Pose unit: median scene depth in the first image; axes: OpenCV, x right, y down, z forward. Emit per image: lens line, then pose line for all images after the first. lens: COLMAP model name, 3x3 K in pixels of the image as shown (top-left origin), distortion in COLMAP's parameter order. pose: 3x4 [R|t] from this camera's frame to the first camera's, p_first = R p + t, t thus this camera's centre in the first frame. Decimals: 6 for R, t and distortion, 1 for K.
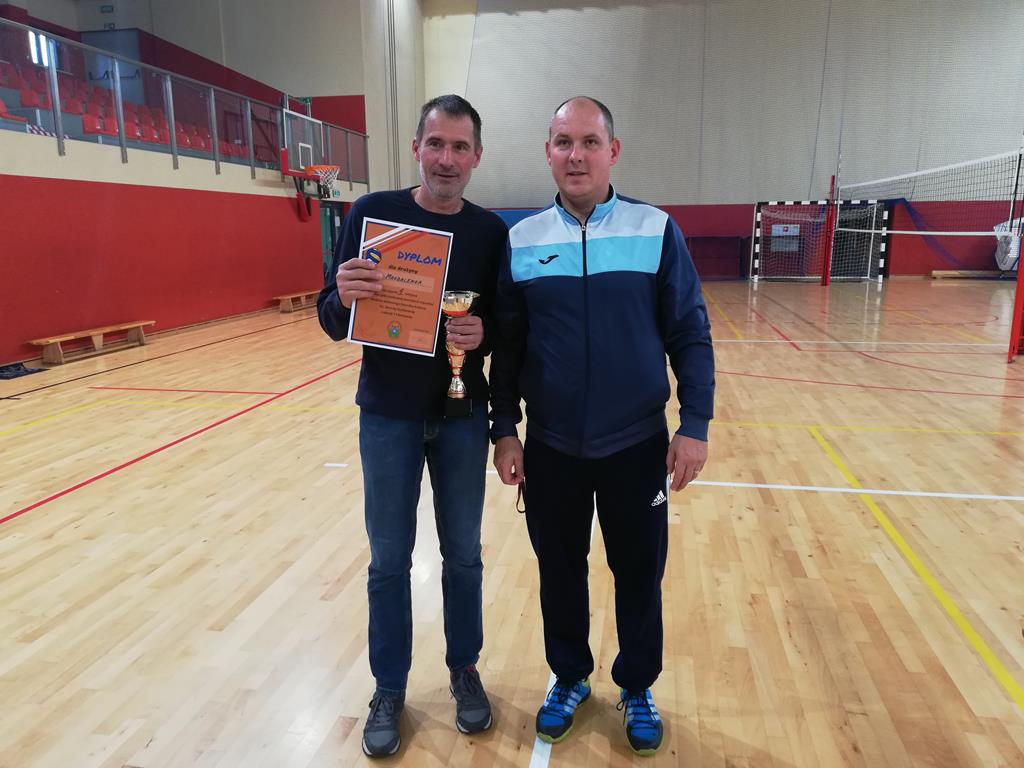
lens RADIAL K [[774.3, 0, 511.5], [0, 774.3, 383.5], [0, 0, 1]] dist [0.015154, -0.028441]
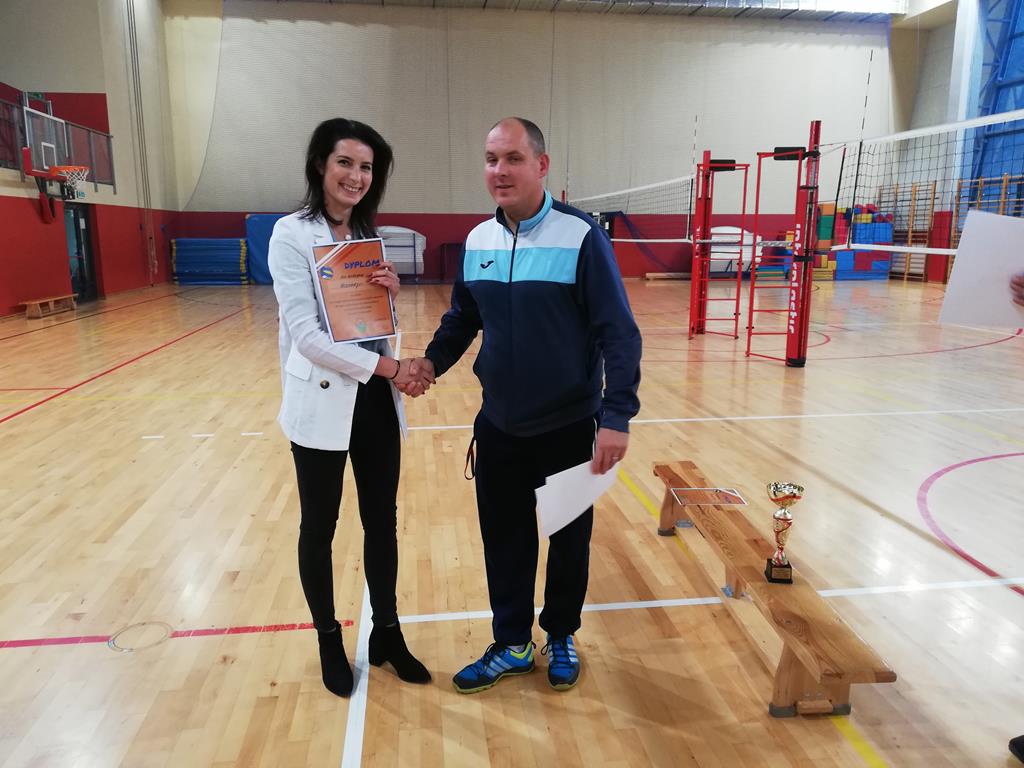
lens RADIAL K [[774.3, 0, 513.4], [0, 774.3, 385.8], [0, 0, 1]] dist [0.015154, -0.028441]
pose [[0.951789, -0.048980, 0.302816, -0.047802], [0.050748, 0.998709, 0.002032, 0.040652], [-0.302525, 0.013433, 0.953047, -0.185167]]
